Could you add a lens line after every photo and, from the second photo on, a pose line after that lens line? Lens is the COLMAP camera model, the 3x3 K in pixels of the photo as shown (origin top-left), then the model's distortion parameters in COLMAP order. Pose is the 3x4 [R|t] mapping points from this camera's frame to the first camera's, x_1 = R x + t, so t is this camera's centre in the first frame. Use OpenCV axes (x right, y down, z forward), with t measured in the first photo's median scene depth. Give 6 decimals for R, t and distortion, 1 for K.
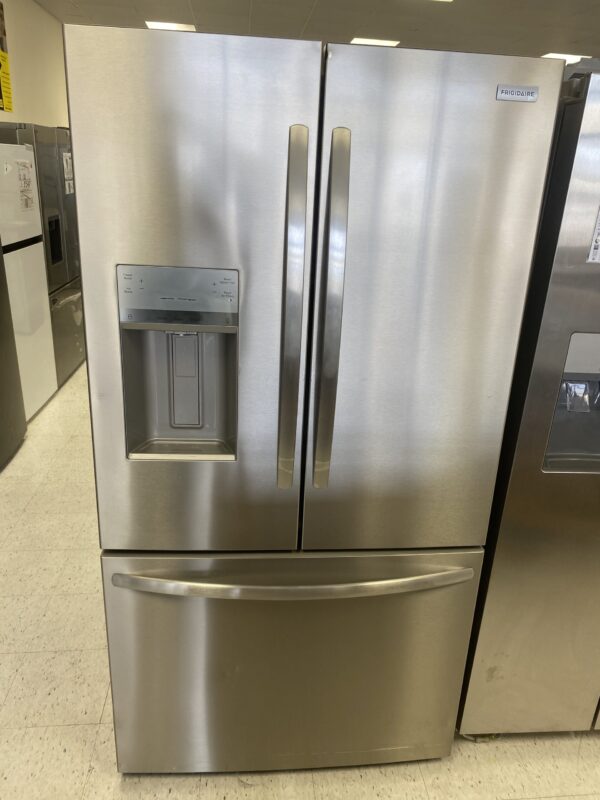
lens RADIAL K [[604.3, 0, 300.0], [0, 604.3, 400.0], [0, 0, 1]] dist [0.000330, -0.004391]
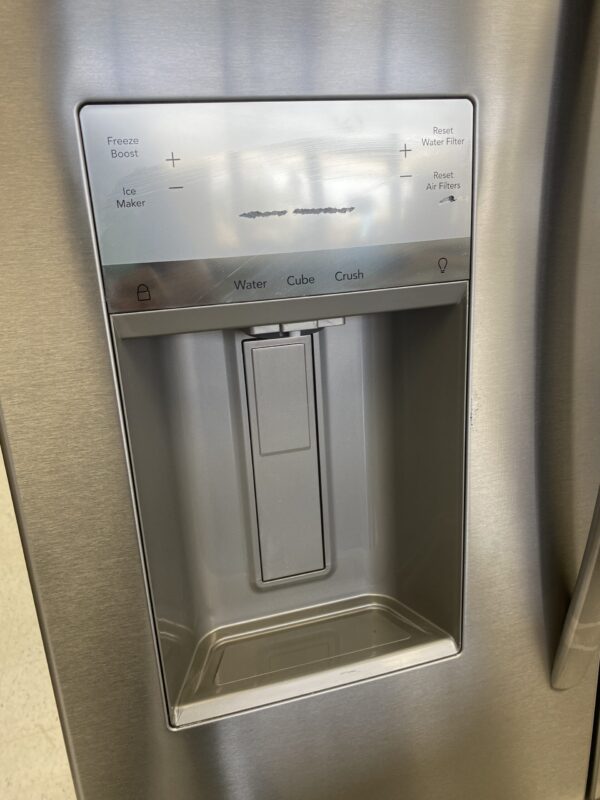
lens RADIAL K [[619.7, 0, 300.0], [0, 619.7, 400.0], [0, 0, 1]] dist [-0.002908, -0.004199]
pose [[0.972819, -0.158450, 0.168869, -0.233446], [0.165325, 0.985859, -0.027370, -0.056863], [-0.162144, 0.054544, 0.985258, 0.612799]]
